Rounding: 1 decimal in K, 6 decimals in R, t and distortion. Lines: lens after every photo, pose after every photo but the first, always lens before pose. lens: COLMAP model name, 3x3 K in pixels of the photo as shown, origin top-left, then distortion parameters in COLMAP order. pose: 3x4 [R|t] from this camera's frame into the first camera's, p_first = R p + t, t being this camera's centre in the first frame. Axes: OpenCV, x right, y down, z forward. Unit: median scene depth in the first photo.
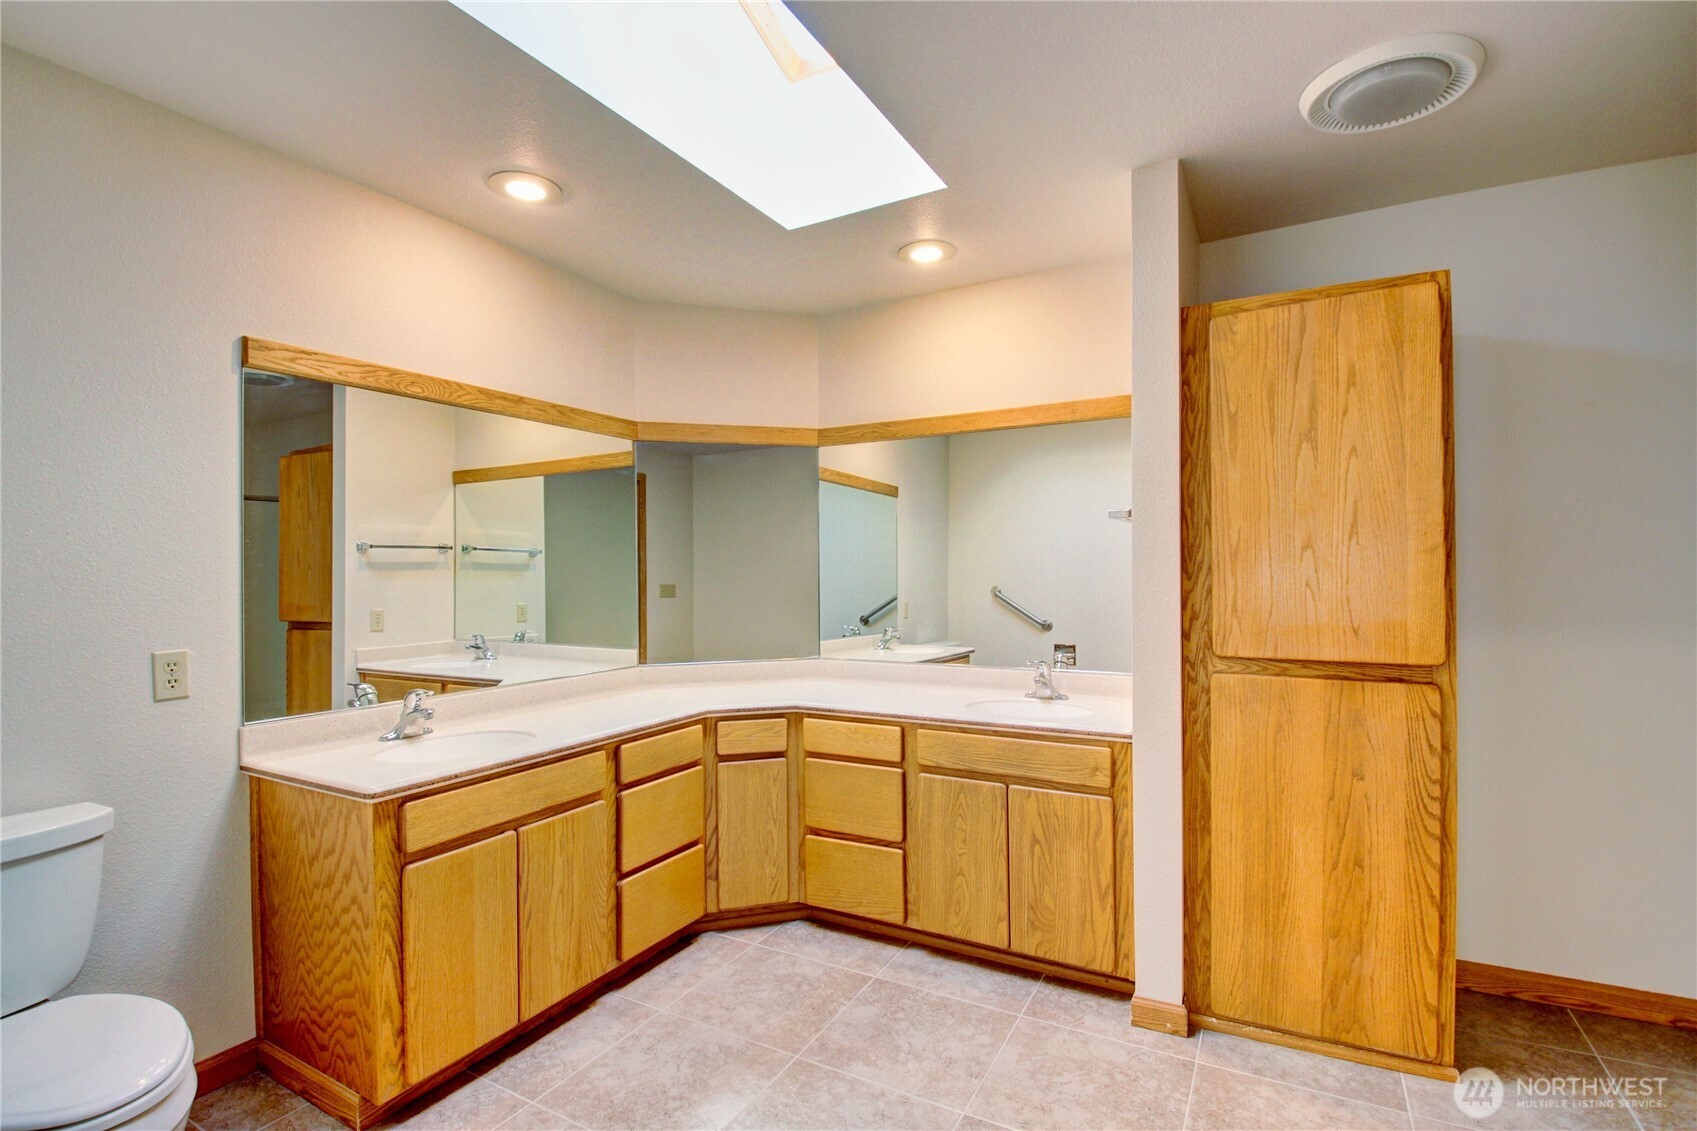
lens RADIAL K [[799.8, 0, 845.5], [0, 799.8, 568.7], [0, 0, 1]] dist [-0.018699, -0.001811]
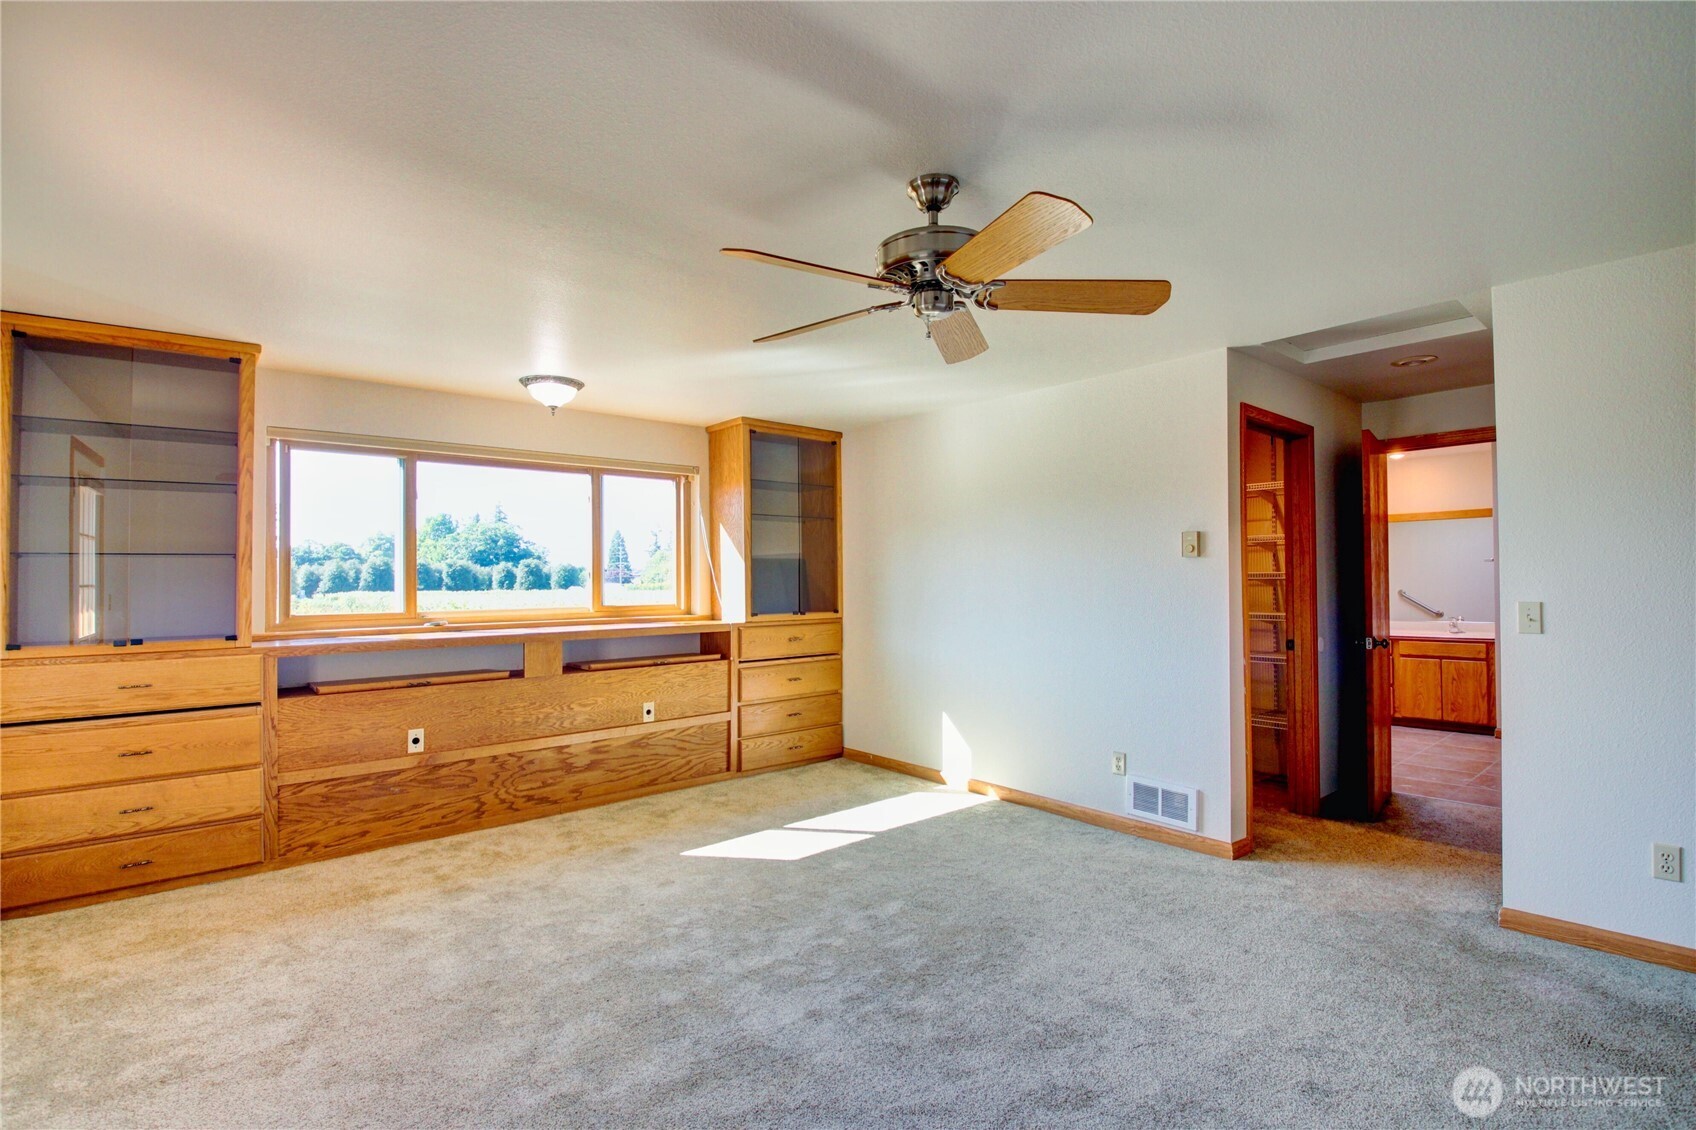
lens RADIAL K [[799.3, 0, 850.8], [0, 799.3, 573.0], [0, 0, 1]] dist [-0.018699, -0.001811]
pose [[0.934931, -0.000394, -0.354830, -0.762633], [-0.000183, 0.999999, -0.001592, -0.021665], [0.354830, 0.001554, 0.934929, -2.356699]]
